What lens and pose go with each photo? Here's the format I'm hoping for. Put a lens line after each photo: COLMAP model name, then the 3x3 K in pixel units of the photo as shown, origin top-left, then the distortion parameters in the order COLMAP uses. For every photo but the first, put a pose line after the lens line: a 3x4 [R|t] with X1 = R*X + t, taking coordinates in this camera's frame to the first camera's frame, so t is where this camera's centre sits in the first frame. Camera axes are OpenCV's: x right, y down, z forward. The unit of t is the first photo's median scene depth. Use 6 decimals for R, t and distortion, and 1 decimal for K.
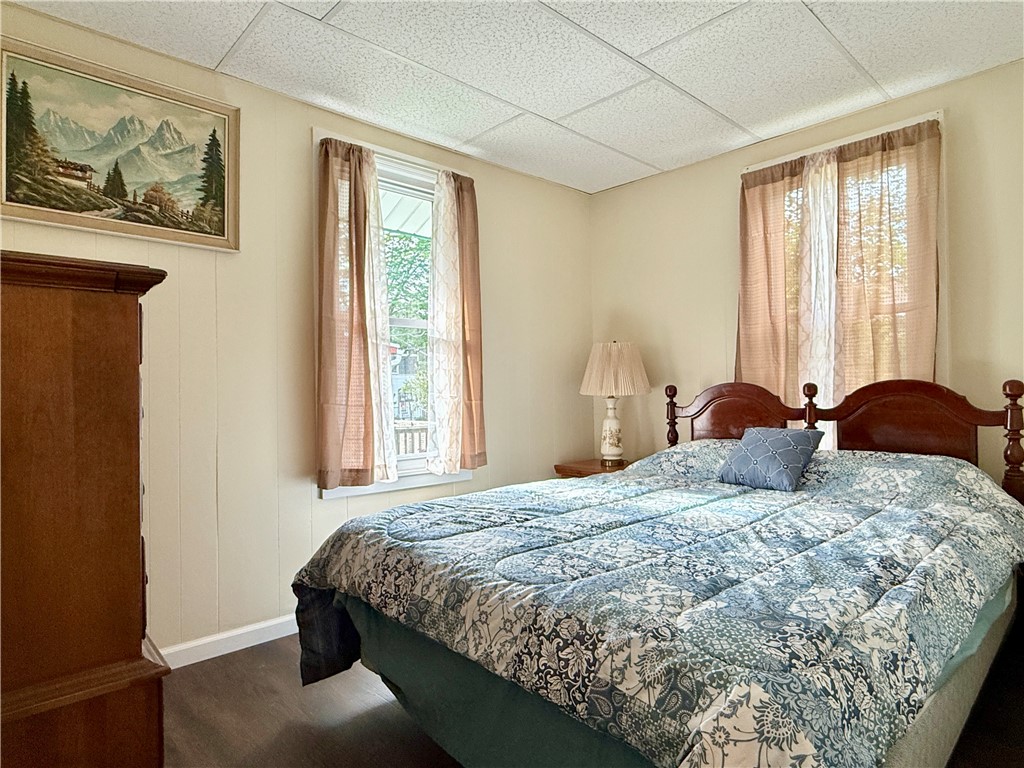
lens RADIAL K [[601.4, 0, 512.0], [0, 601.4, 384.0], [0, 0, 1]] dist [-0.001823, -0.000561]
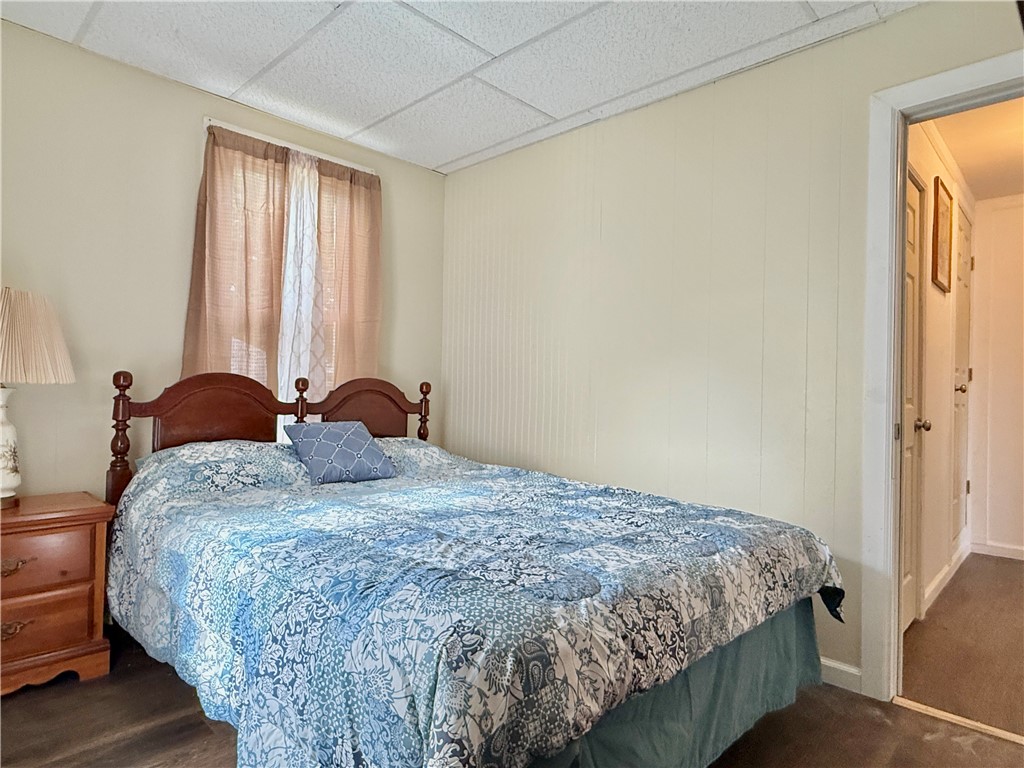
lens RADIAL K [[593.7, 0, 512.0], [0, 593.7, 384.0], [0, 0, 1]] dist [-0.000939, -0.000228]
pose [[-0.047950, 0.020398, 0.998641, -0.522307], [-0.034712, 0.999154, -0.022075, 0.019000], [-0.998246, -0.035723, -0.047201, 0.695211]]
